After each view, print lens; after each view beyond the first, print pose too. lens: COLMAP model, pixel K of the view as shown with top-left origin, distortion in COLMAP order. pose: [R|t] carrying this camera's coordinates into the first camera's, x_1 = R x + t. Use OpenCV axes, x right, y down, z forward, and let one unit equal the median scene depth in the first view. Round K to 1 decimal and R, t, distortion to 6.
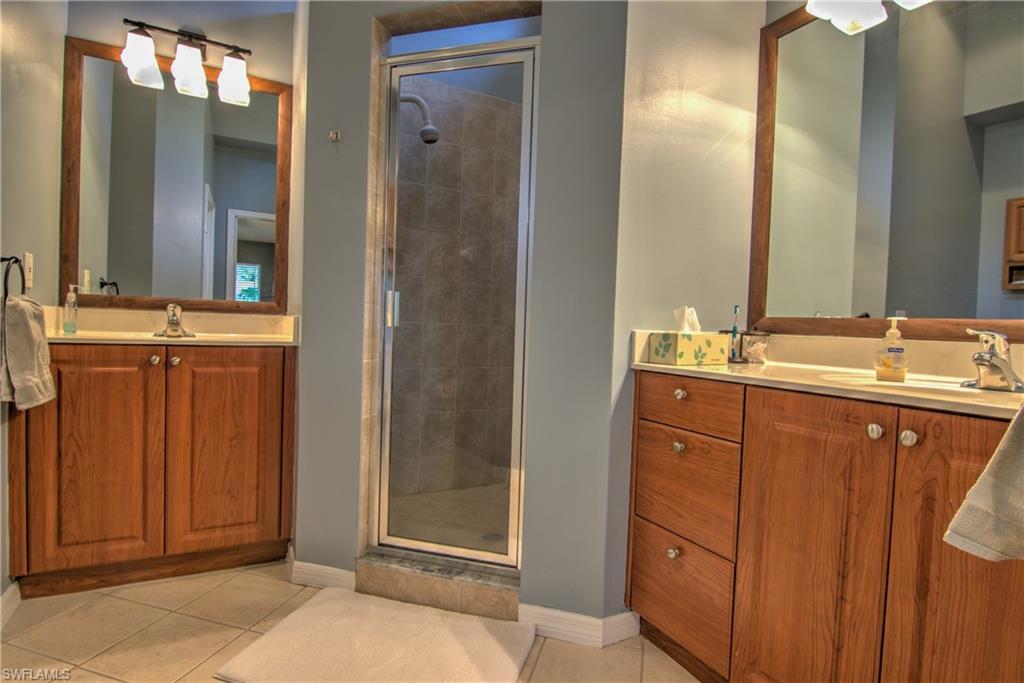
lens RADIAL K [[521.7, 0, 520.2], [0, 521.7, 341.8], [0, 0, 1]] dist [-0.001775, -0.017880]
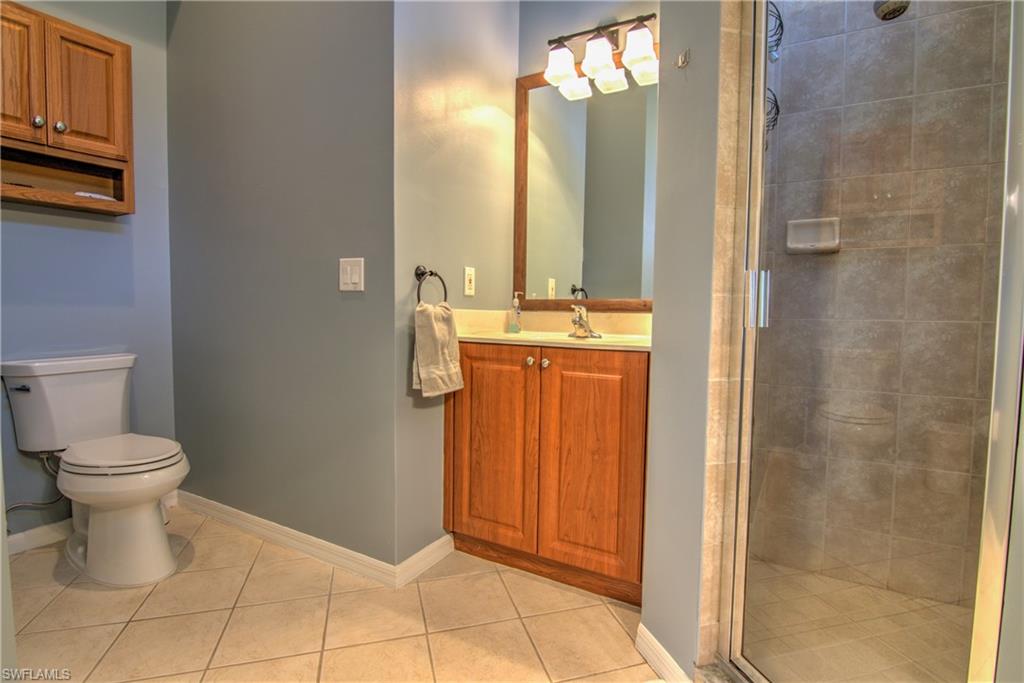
lens RADIAL K [[499.5, 0, 523.1], [0, 499.5, 342.3], [0, 0, 1]] dist [-0.001559, -0.014407]
pose [[0.525801, 0.023735, -0.850276, 0.112476], [-0.021455, 0.999663, 0.014638, -0.014308], [0.850337, 0.010546, 0.526133, 0.452942]]
